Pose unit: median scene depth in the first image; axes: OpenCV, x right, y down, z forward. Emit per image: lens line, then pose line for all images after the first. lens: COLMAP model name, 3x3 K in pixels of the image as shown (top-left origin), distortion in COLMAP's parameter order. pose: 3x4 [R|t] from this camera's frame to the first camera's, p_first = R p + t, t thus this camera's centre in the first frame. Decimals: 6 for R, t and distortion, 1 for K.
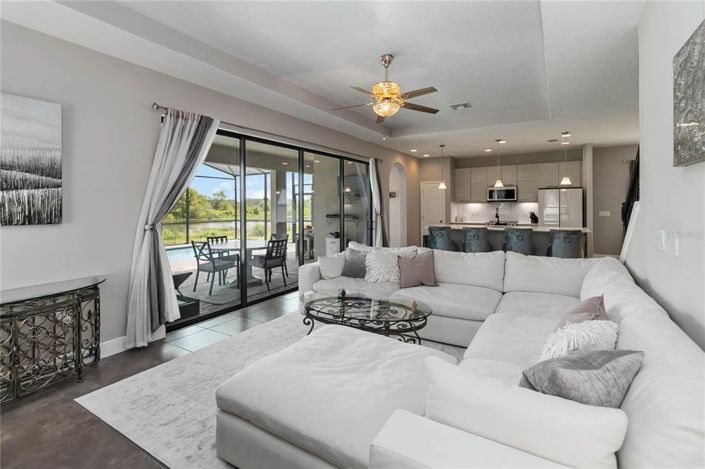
lens RADIAL K [[335.3, 0, 352.6], [0, 335.3, 204.6], [0, 0, 1]] dist [-0.000361, -0.000046]
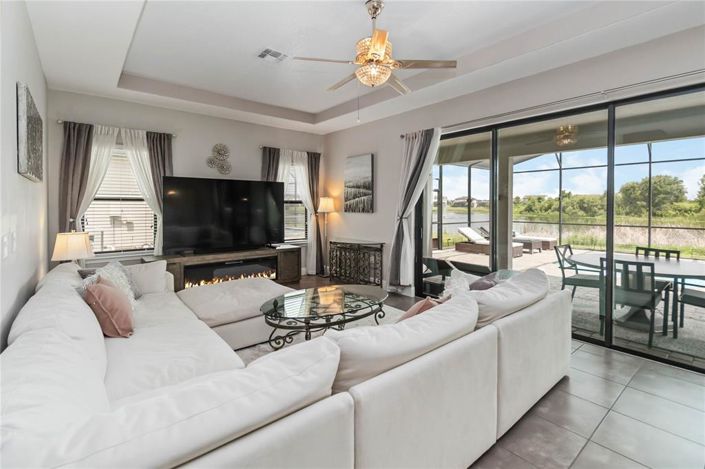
lens RADIAL K [[327.6, 0, 353.5], [0, 327.6, 218.2], [0, 0, 1]] dist [-0.000521, -0.000018]
pose [[-0.324840, 0.037873, -0.945010, 0.732355], [0.000191, 0.999201, 0.039979, 0.008470], [0.945769, 0.012806, -0.324588, 1.074912]]
